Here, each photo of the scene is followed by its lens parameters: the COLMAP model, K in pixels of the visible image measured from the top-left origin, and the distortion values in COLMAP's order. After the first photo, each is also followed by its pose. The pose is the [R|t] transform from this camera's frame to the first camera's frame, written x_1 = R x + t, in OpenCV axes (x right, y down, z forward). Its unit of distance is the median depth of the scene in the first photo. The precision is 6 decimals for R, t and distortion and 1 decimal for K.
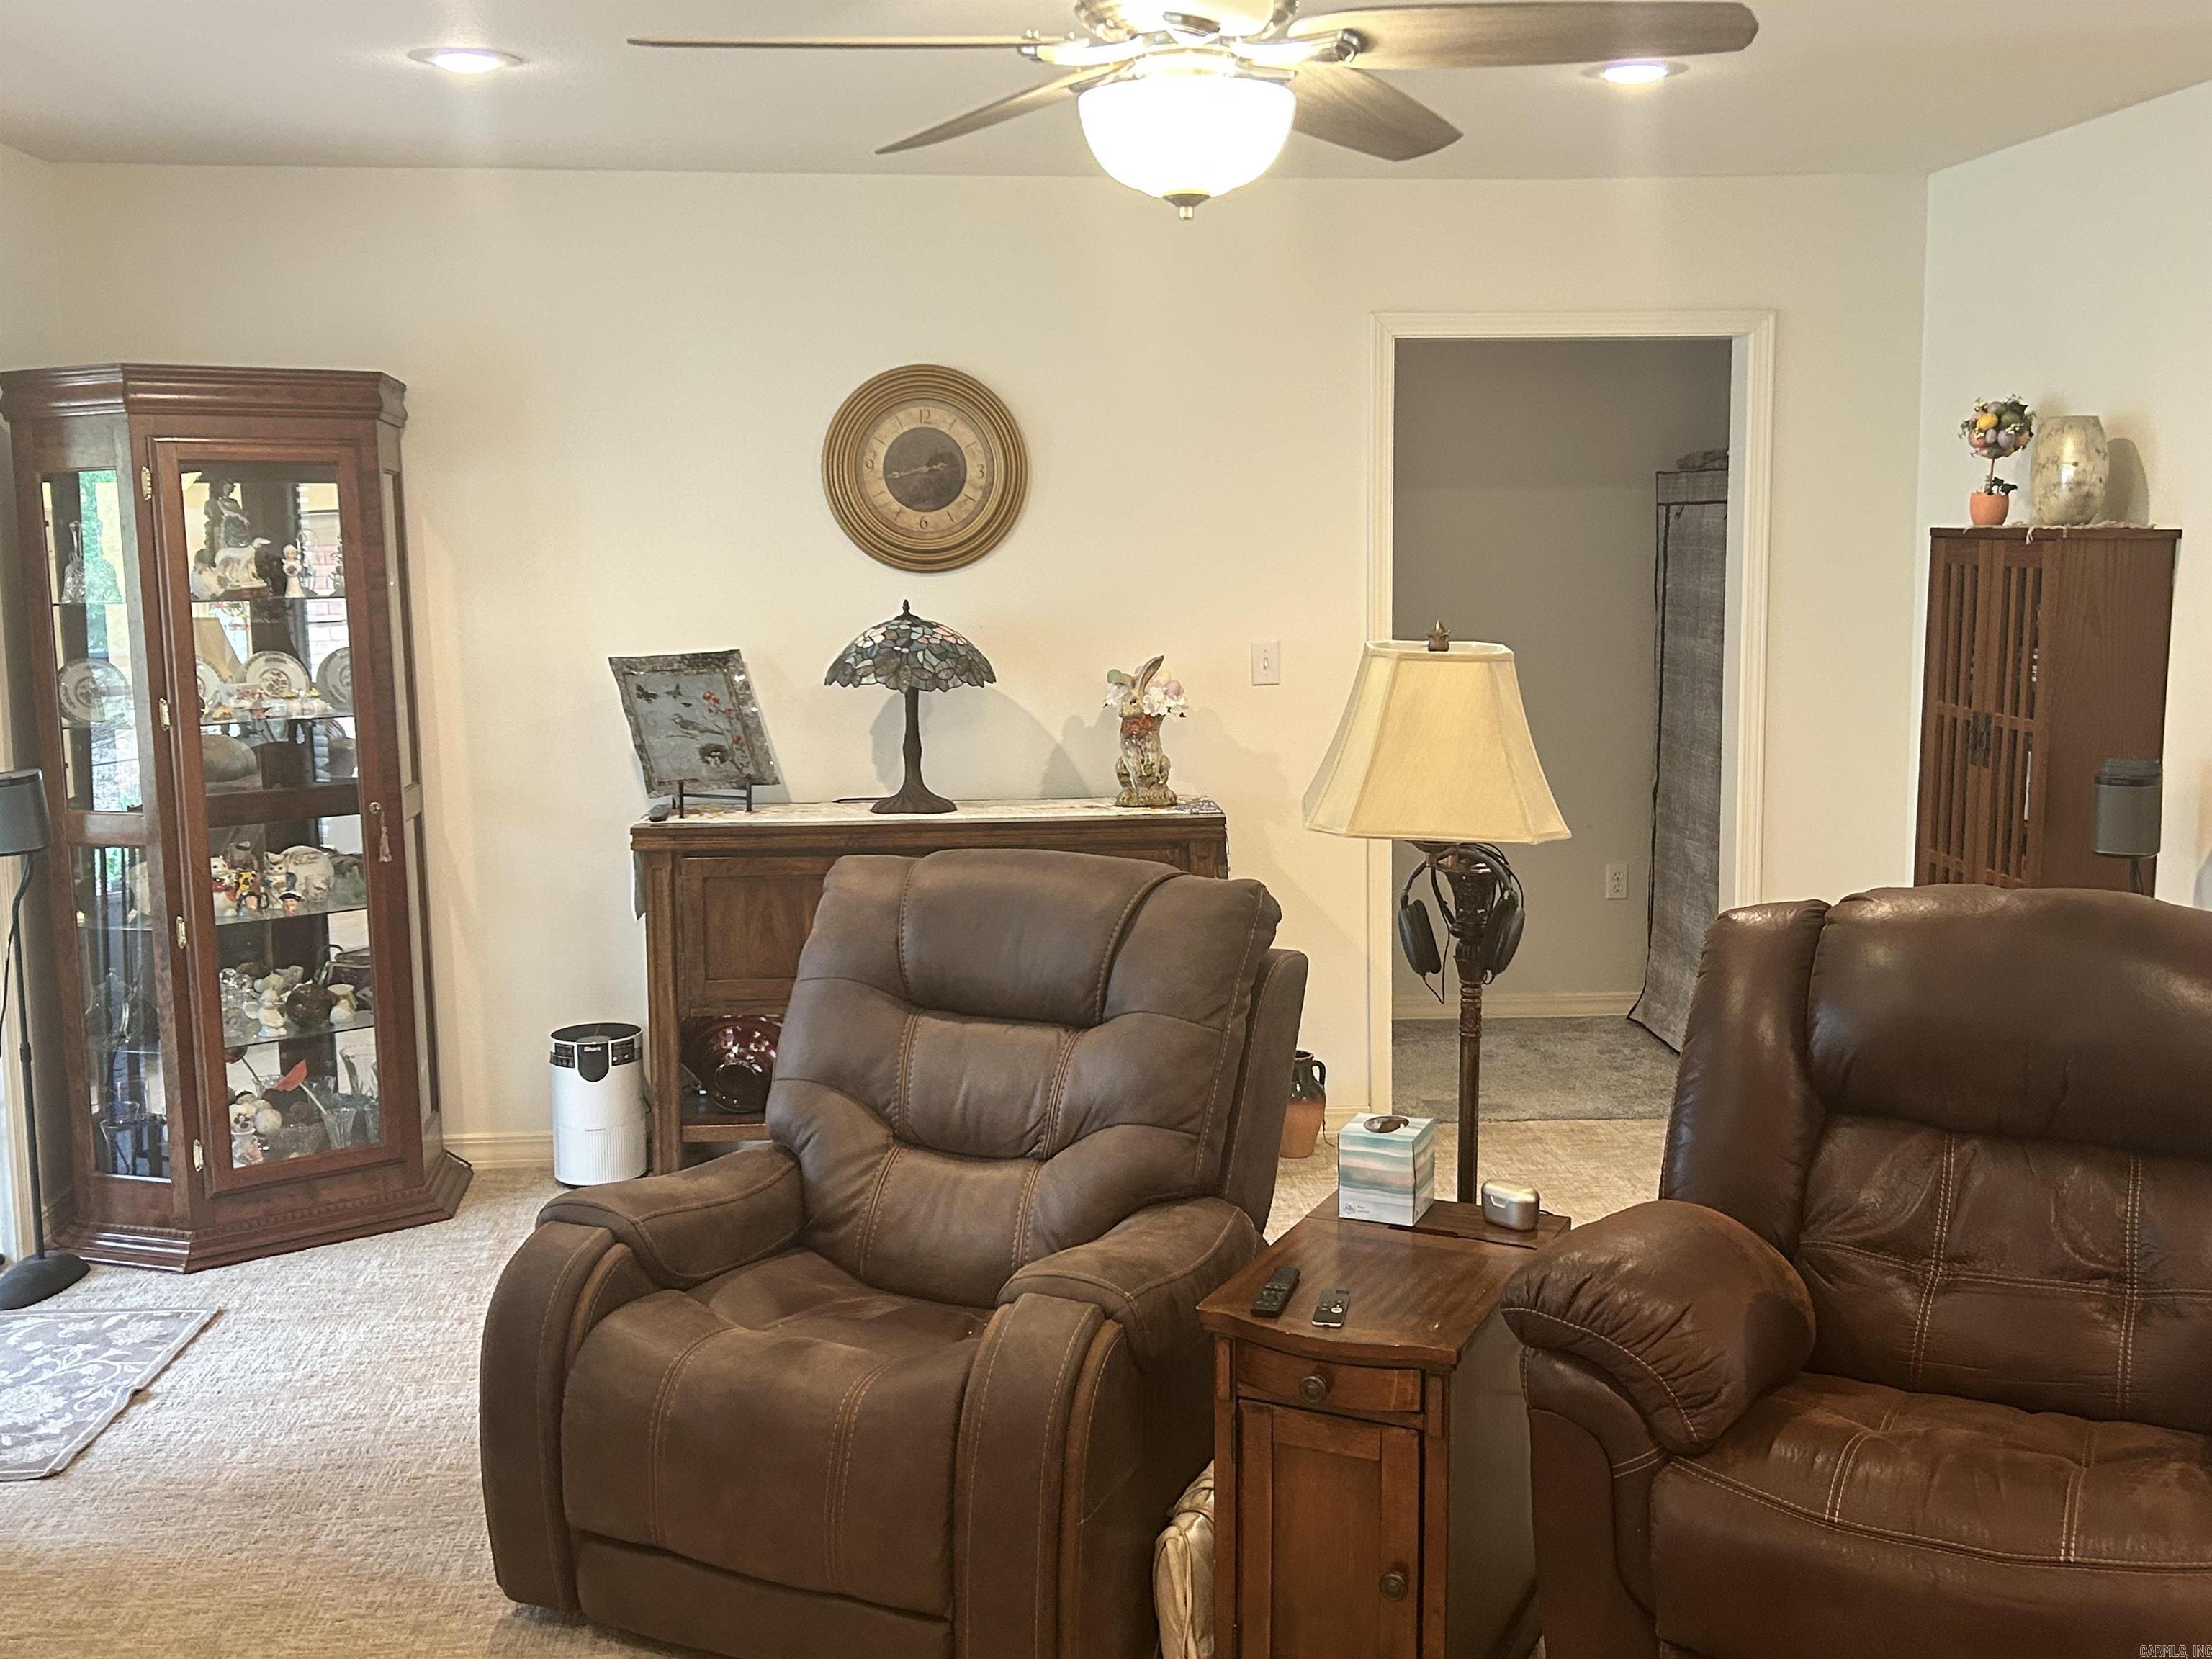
lens RADIAL K [[2221.4, 0, 1106.8], [0, 2221.4, 823.1], [0, 0, 1]] dist [0.027198, 0.000000]
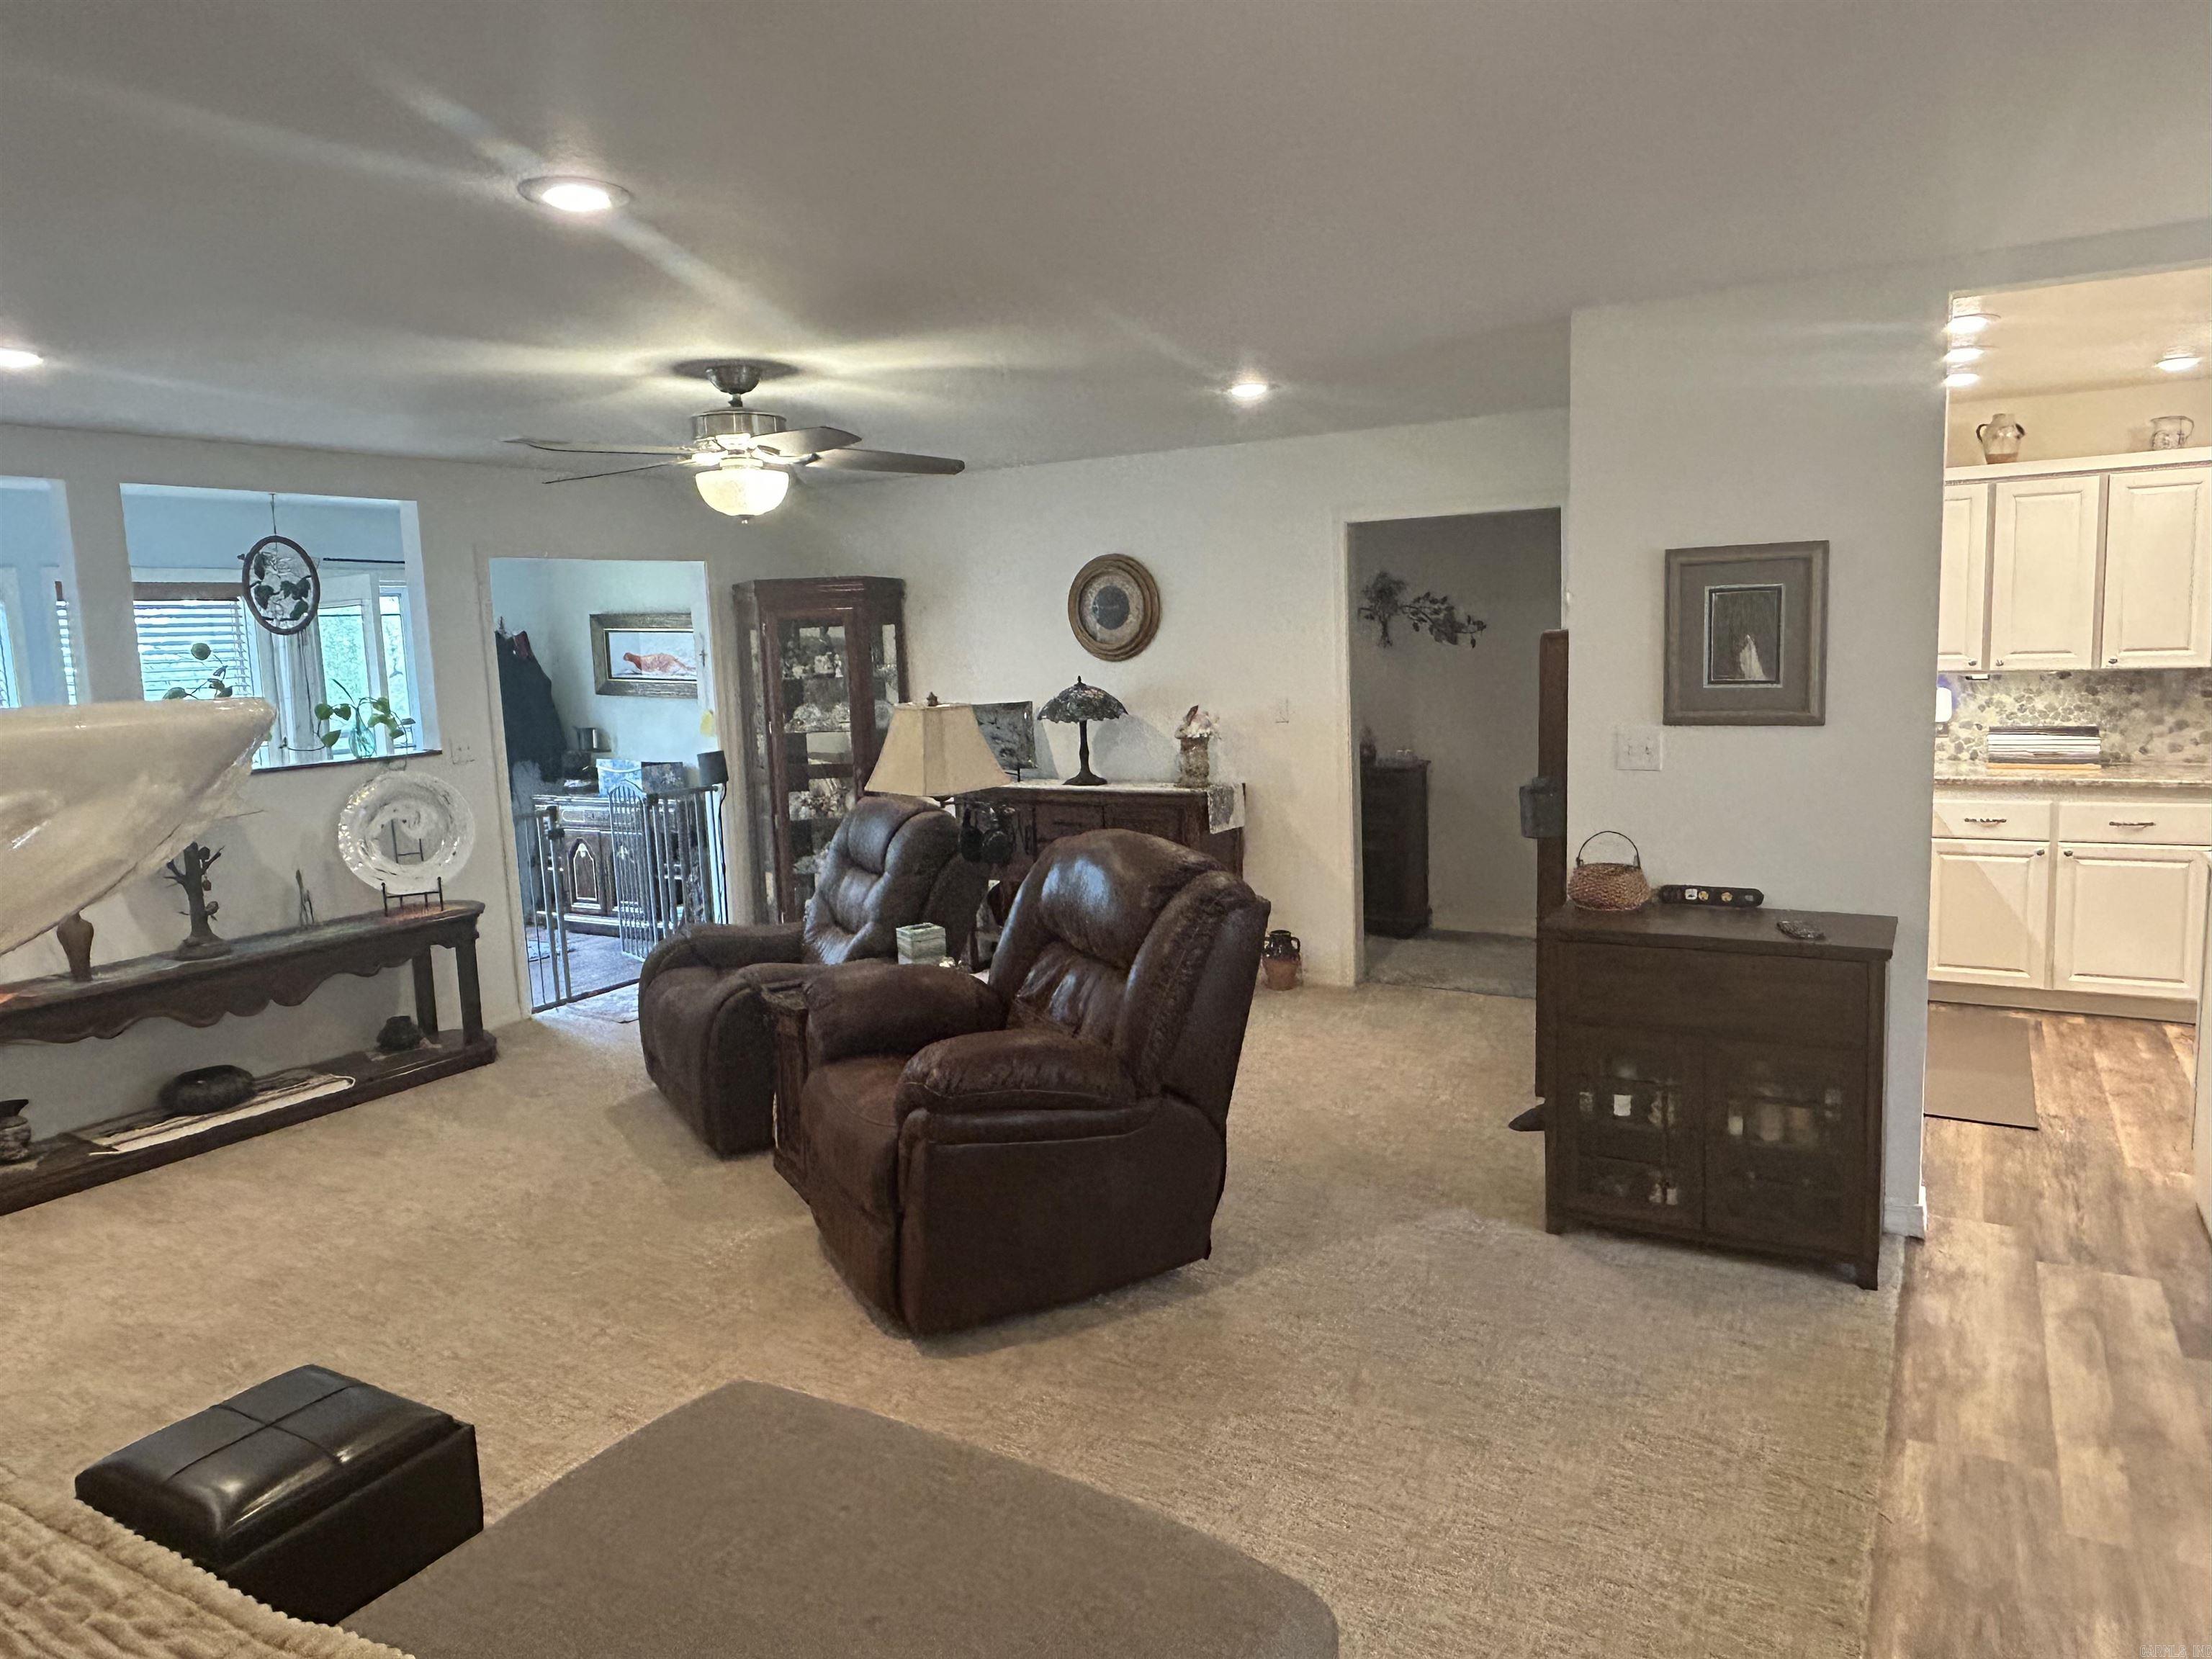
lens RADIAL K [[1437.4, 0, 1105.5], [0, 1437.4, 806.4], [0, 0, 1]] dist [-0.005179, 0.002780]
pose [[0.787411, 0.047827, -0.614570, 0.699215], [-0.046502, 0.998753, 0.018145, -0.009909], [0.614671, 0.014291, 0.788654, 0.020699]]
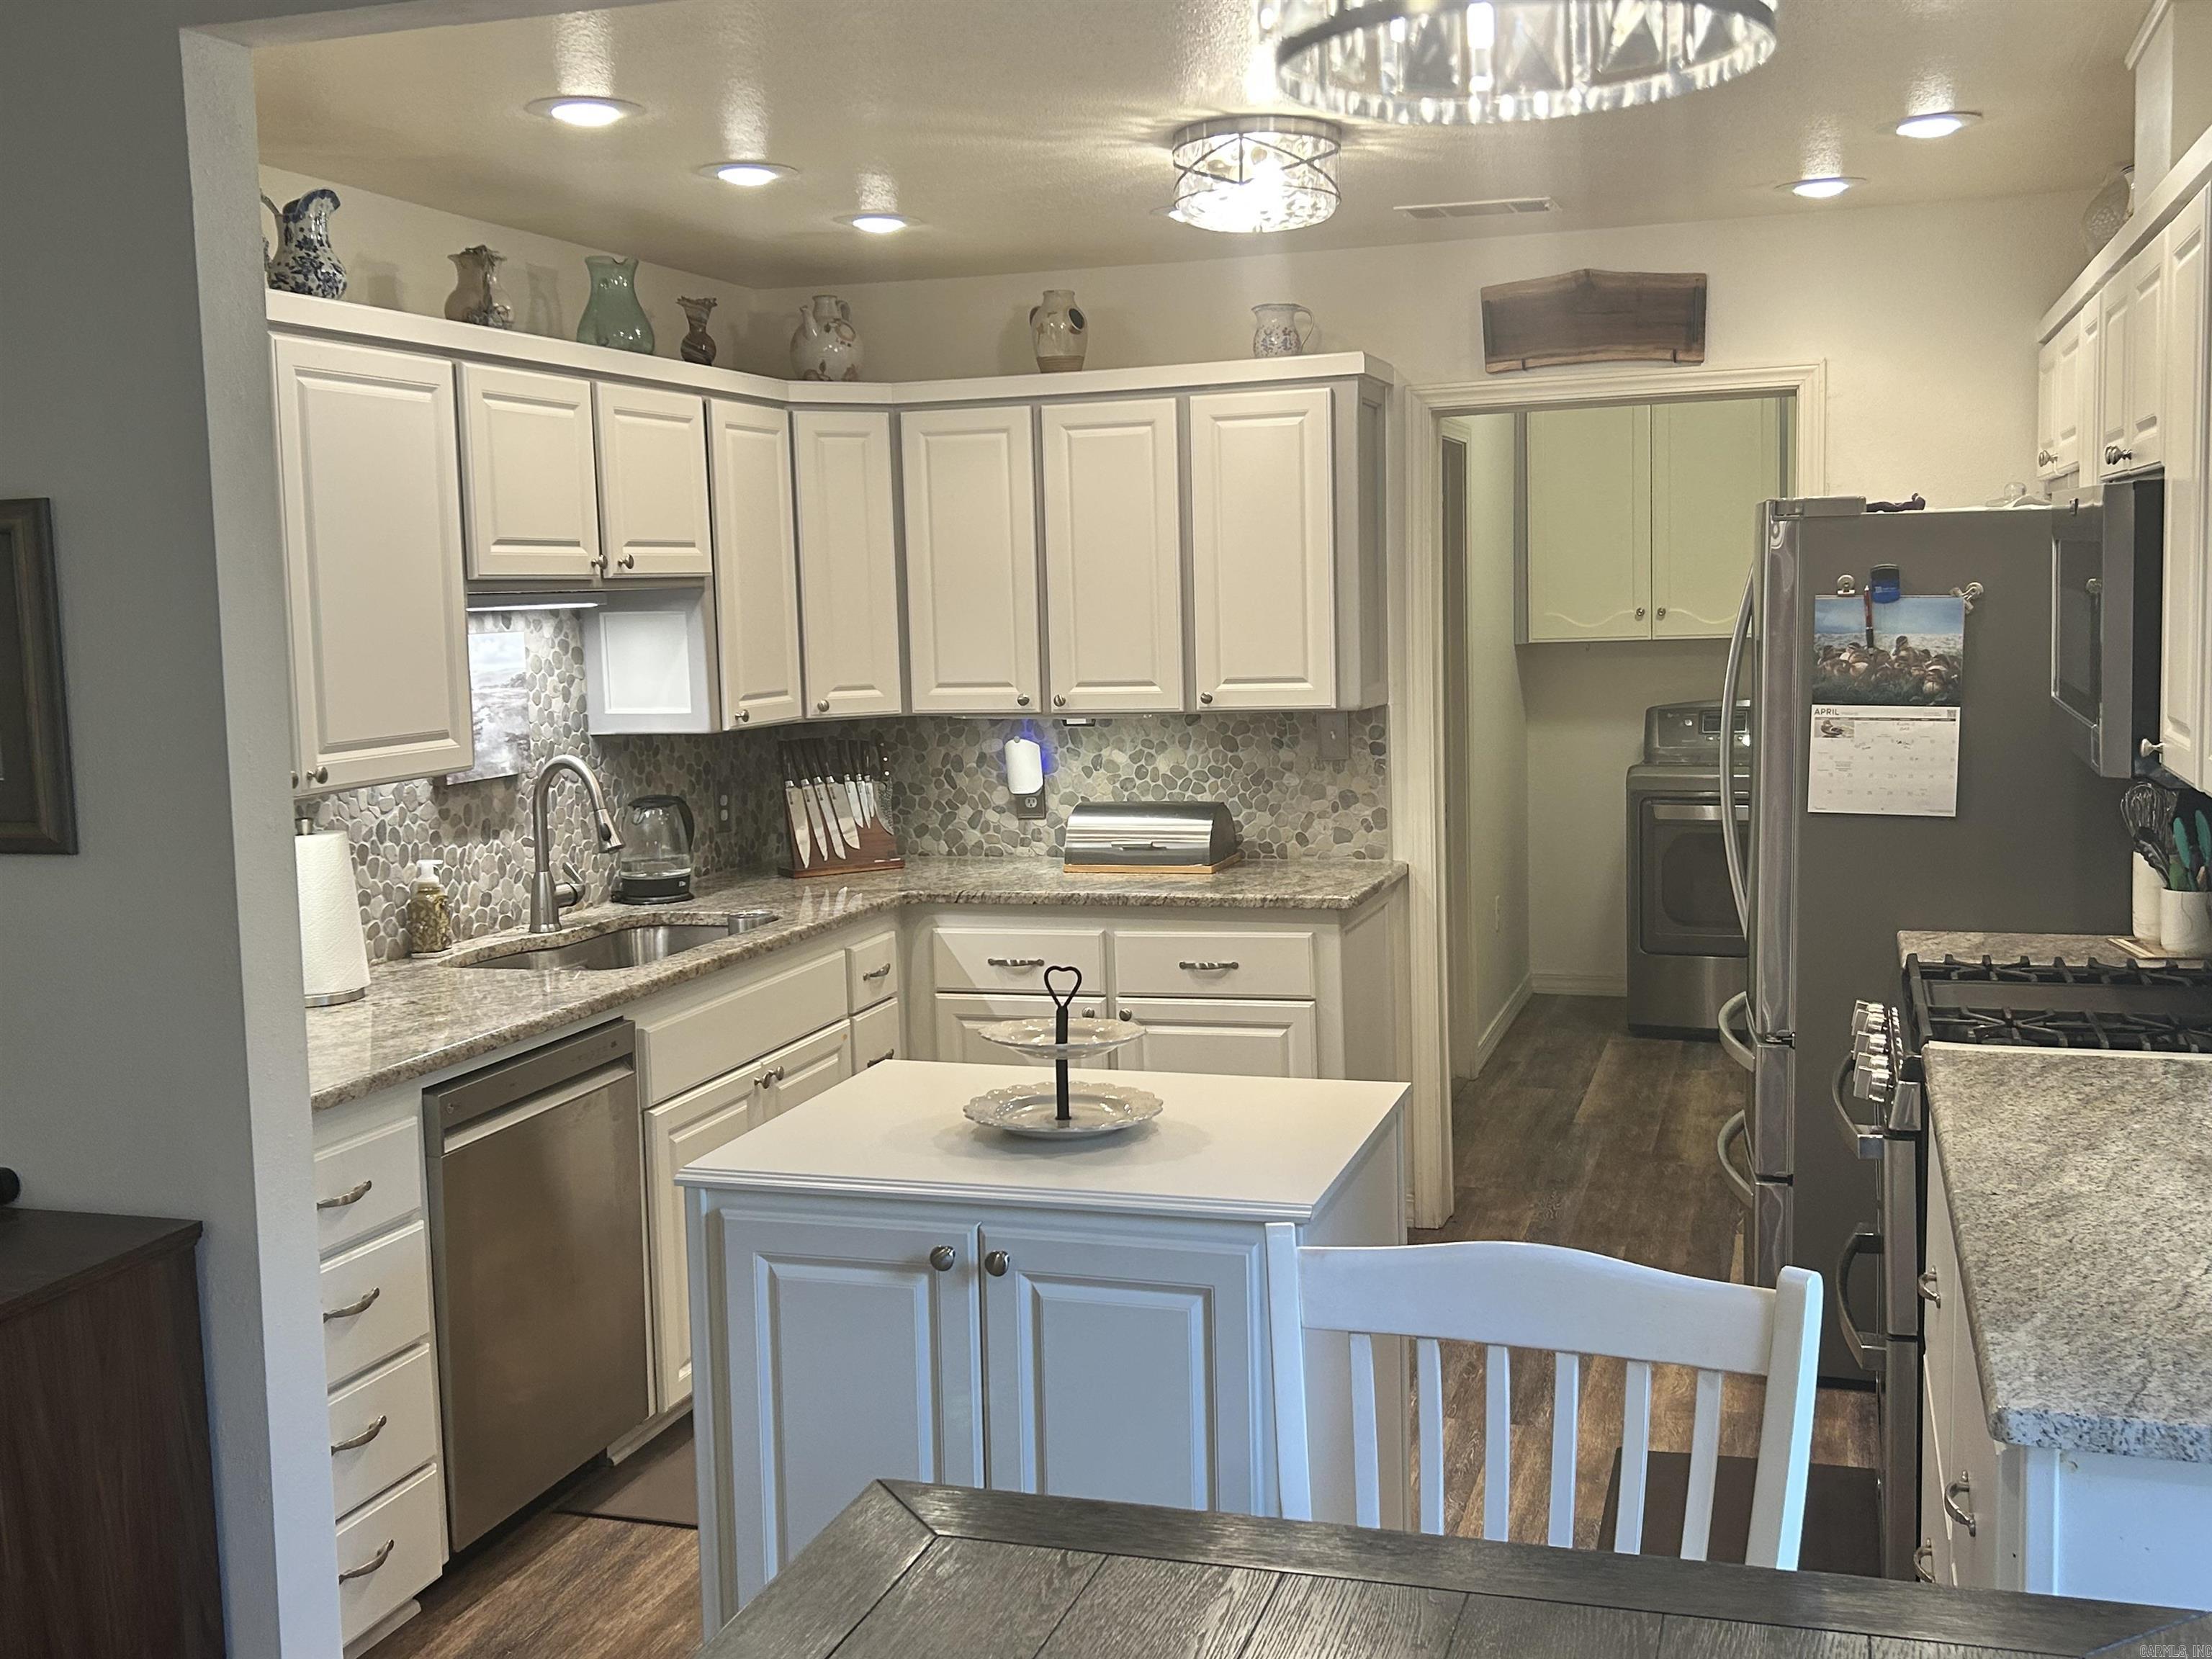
lens RADIAL K [[2221.4, 0, 1099.7], [0, 2221.4, 812.6], [0, 0, 1]] dist [0.027198, 0.000000]
pose [[0.903436, 0.018324, -0.428330, 1.013283], [-0.029687, 0.999362, -0.019865, -0.058991], [0.427693, 0.030663, 0.903404, 0.381420]]
